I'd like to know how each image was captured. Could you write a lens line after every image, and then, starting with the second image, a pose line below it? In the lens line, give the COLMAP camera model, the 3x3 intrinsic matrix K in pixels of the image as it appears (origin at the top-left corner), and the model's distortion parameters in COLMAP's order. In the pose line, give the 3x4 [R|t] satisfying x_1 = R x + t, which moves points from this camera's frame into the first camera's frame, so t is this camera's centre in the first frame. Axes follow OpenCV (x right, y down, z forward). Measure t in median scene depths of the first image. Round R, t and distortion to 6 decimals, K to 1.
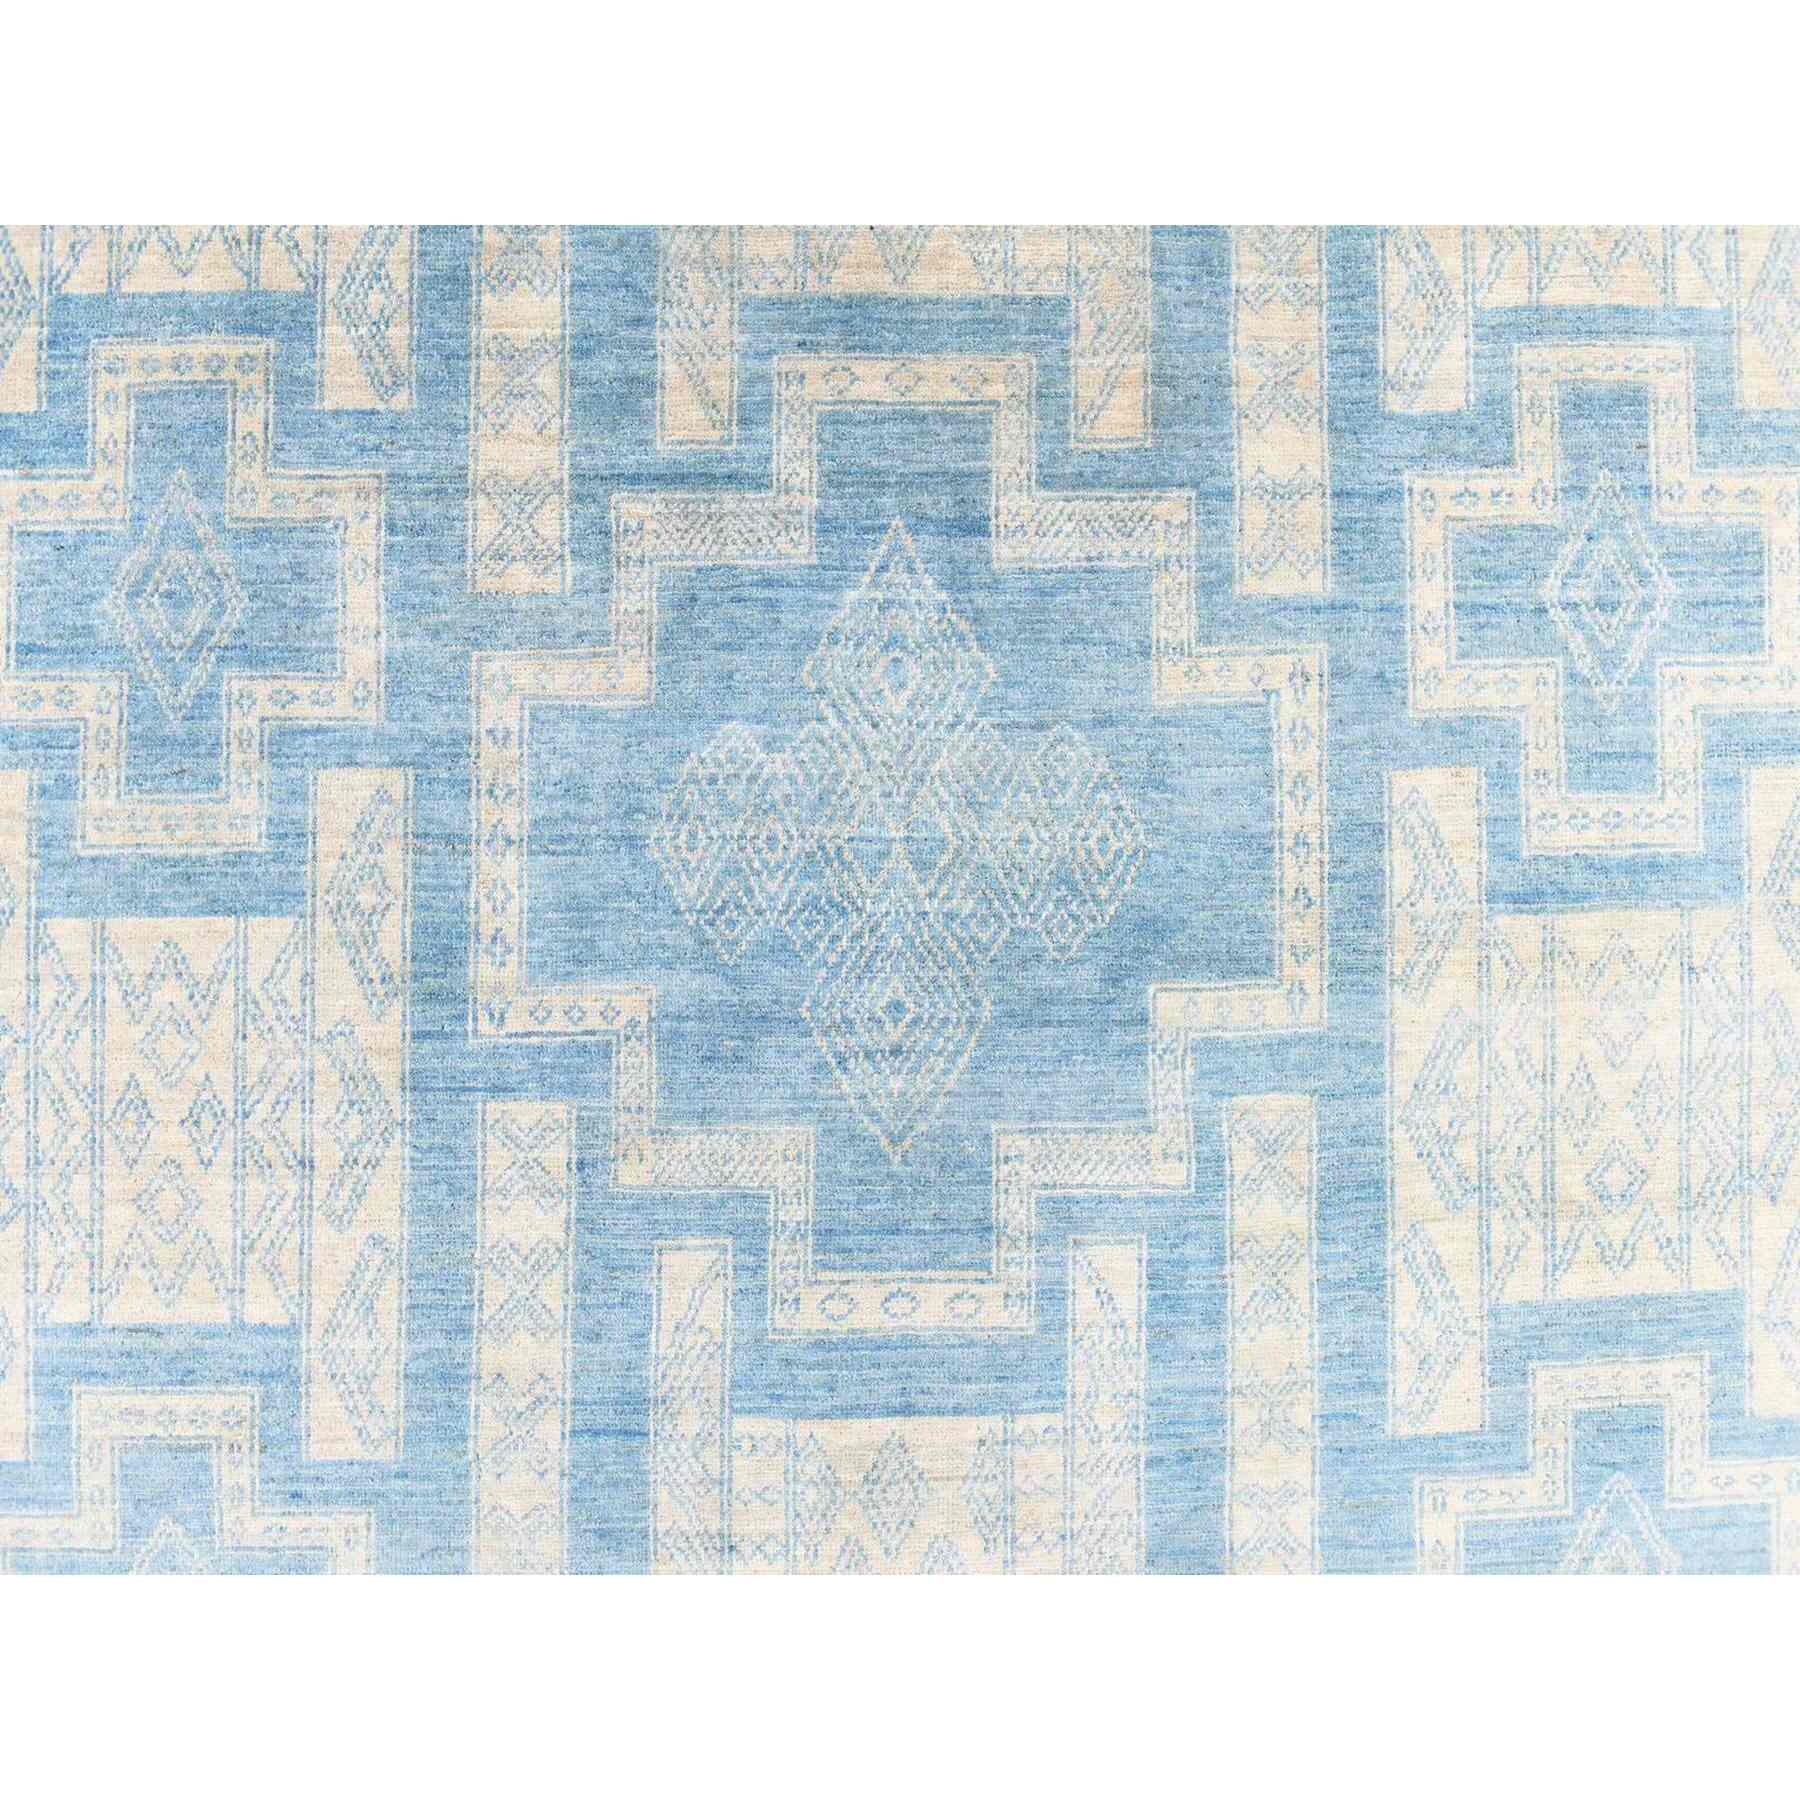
lens RADIAL K [[2056.8, 0, 911.7], [0, 2056.8, 900.1], [0, 0, 1]] dist [-0.086823, 0.000000]
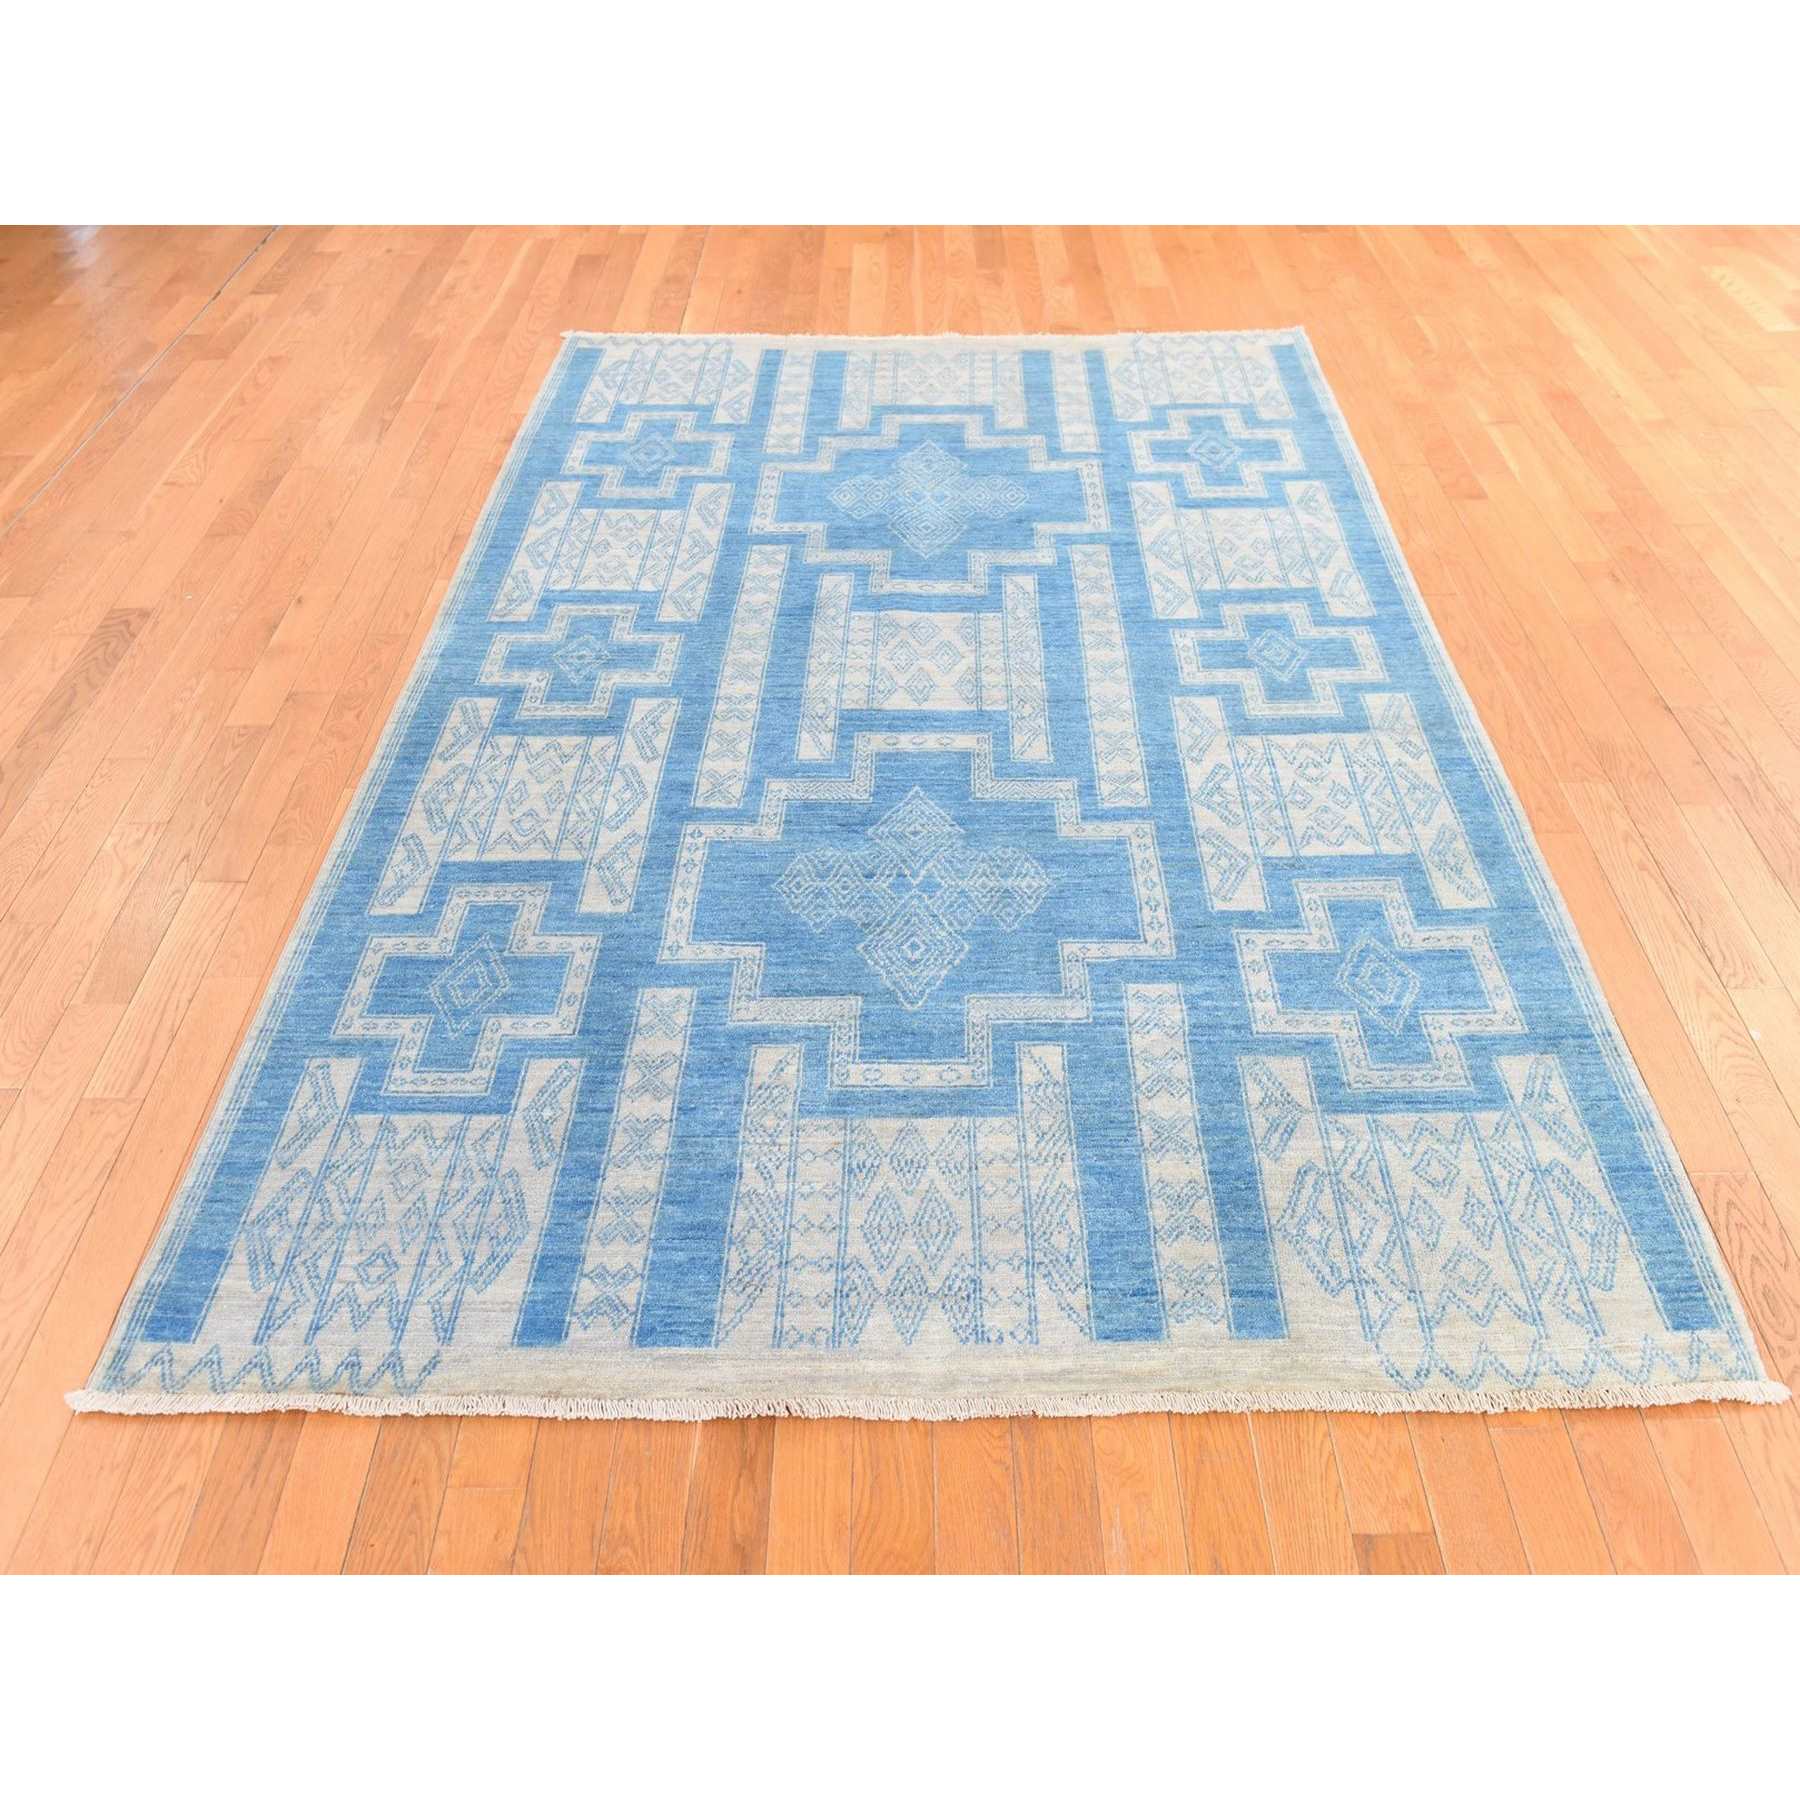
lens RADIAL K [[1180.7, 0, 895.6], [0, 1180.7, 900.4], [0, 0, 1]] dist [-0.005801, -0.006601]
pose [[0.998325, -0.015781, -0.055665, 0.024997], [-0.021346, 0.793754, -0.607864, 1.207449], [0.053777, 0.608034, 0.792087, 0.173051]]
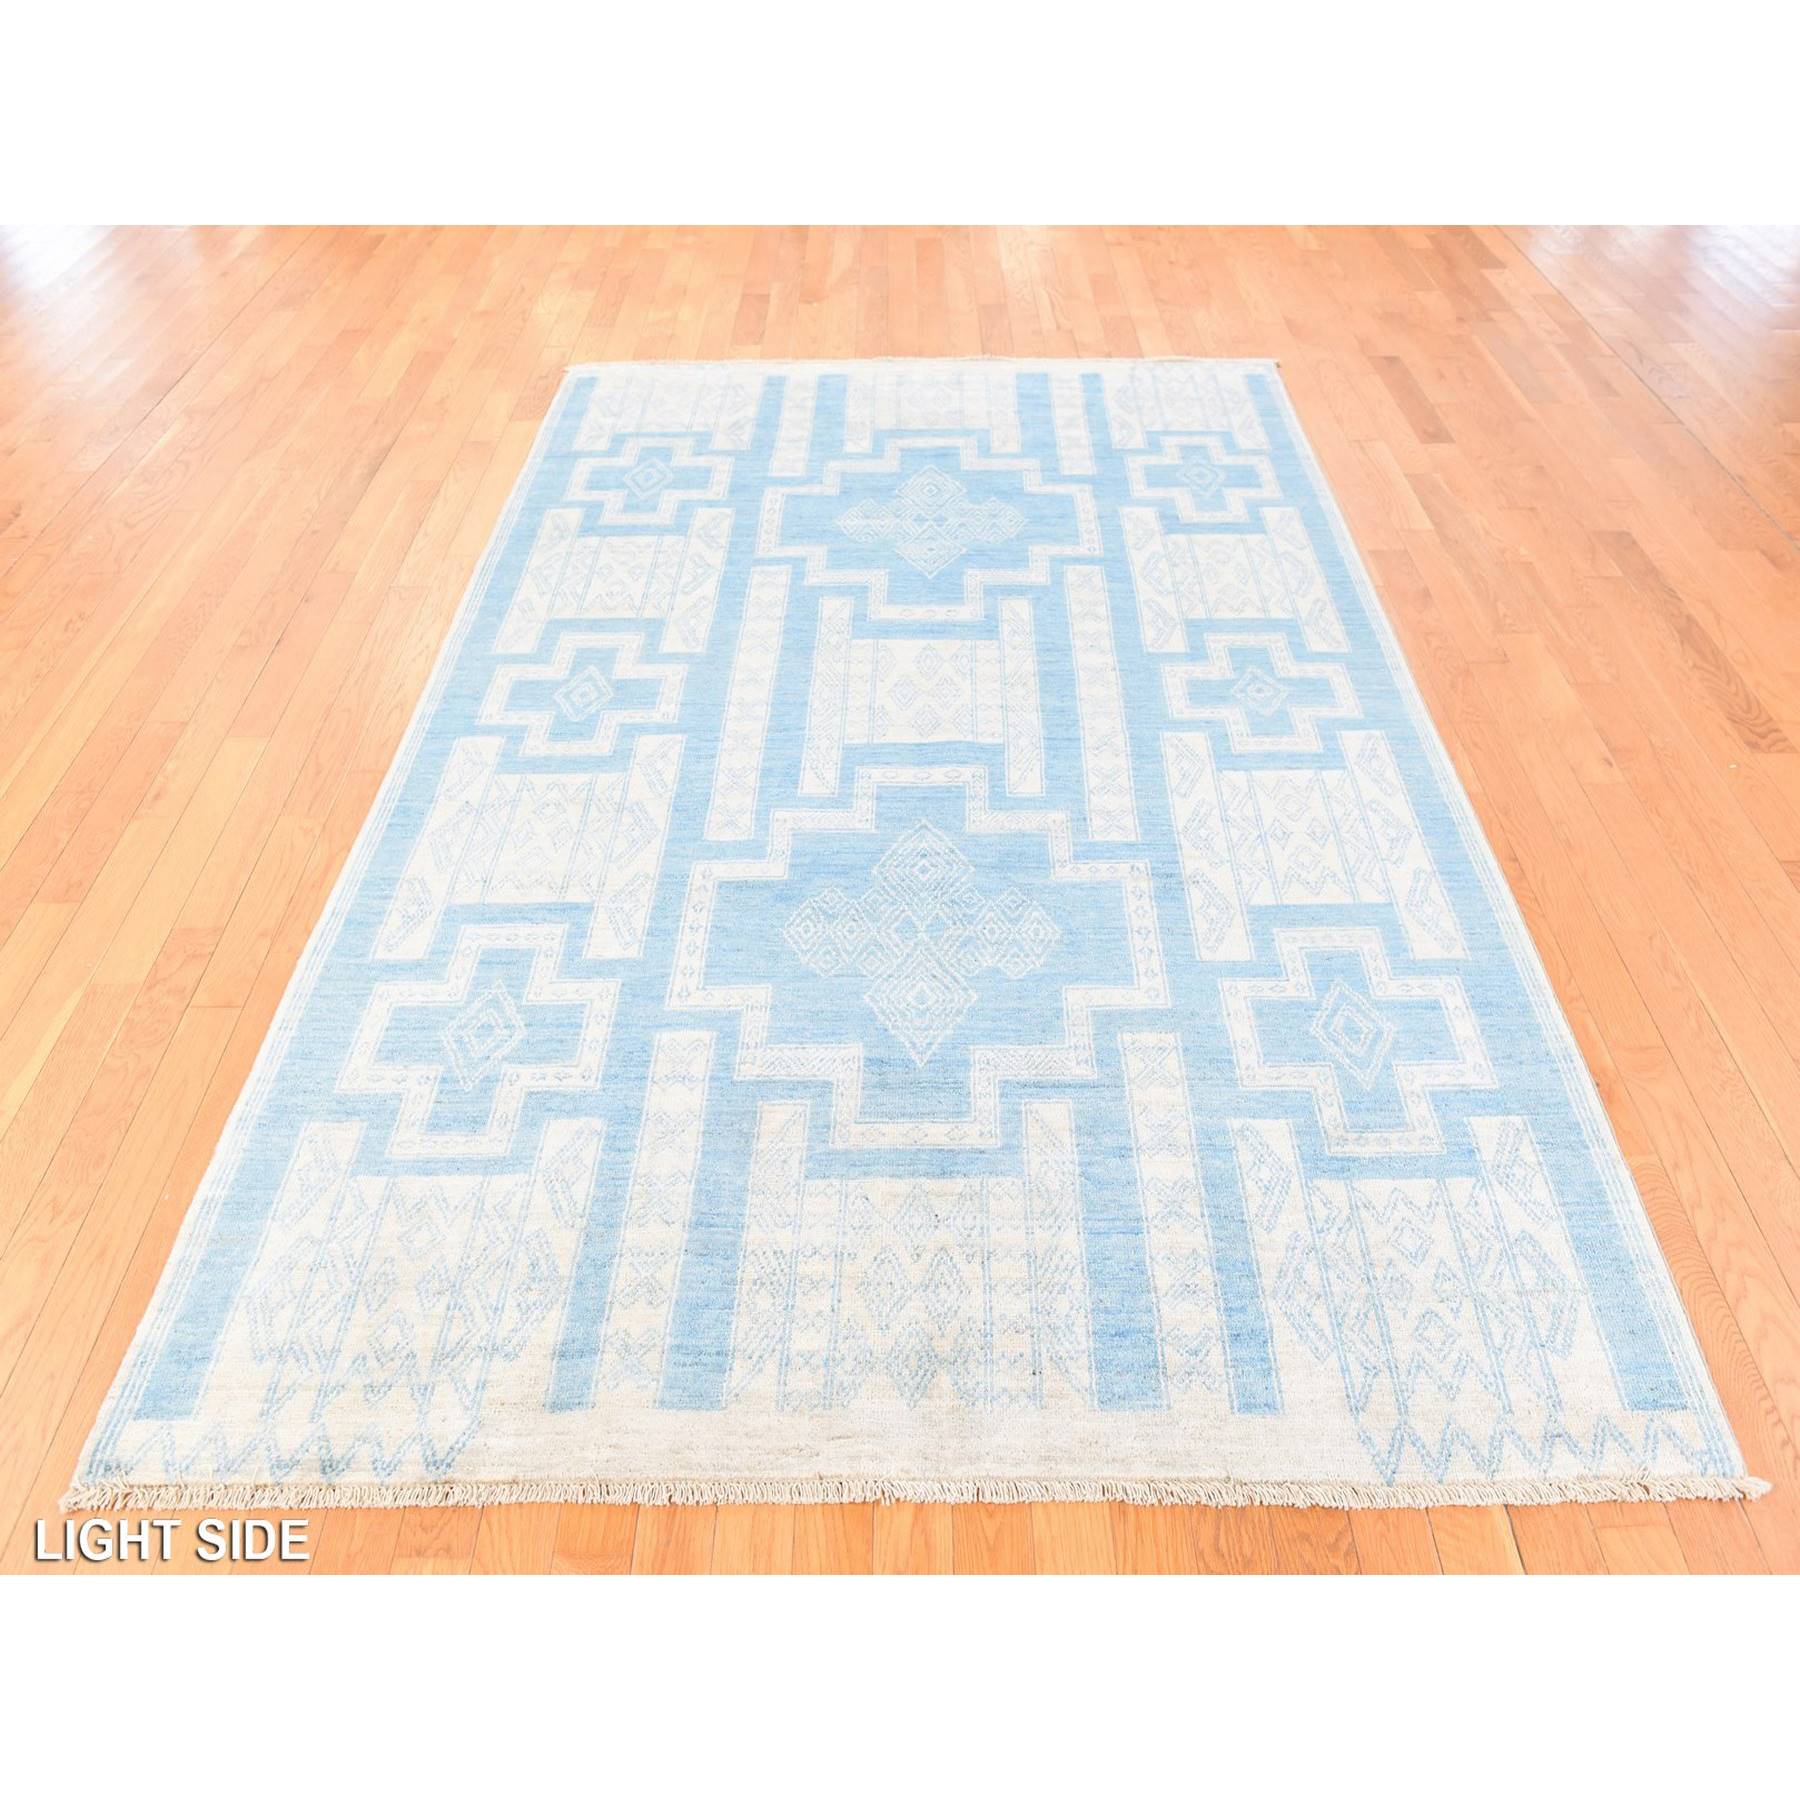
lens RADIAL K [[2056.8, 0, 901.8], [0, 2056.8, 900.4], [0, 0, 1]] dist [-0.086823, 0.000000]
pose [[-0.999344, -0.034934, -0.009574, 0.028531], [0.010414, -0.530247, 0.847779, -1.524400], [-0.034693, 0.847123, 0.530263, 0.028141]]
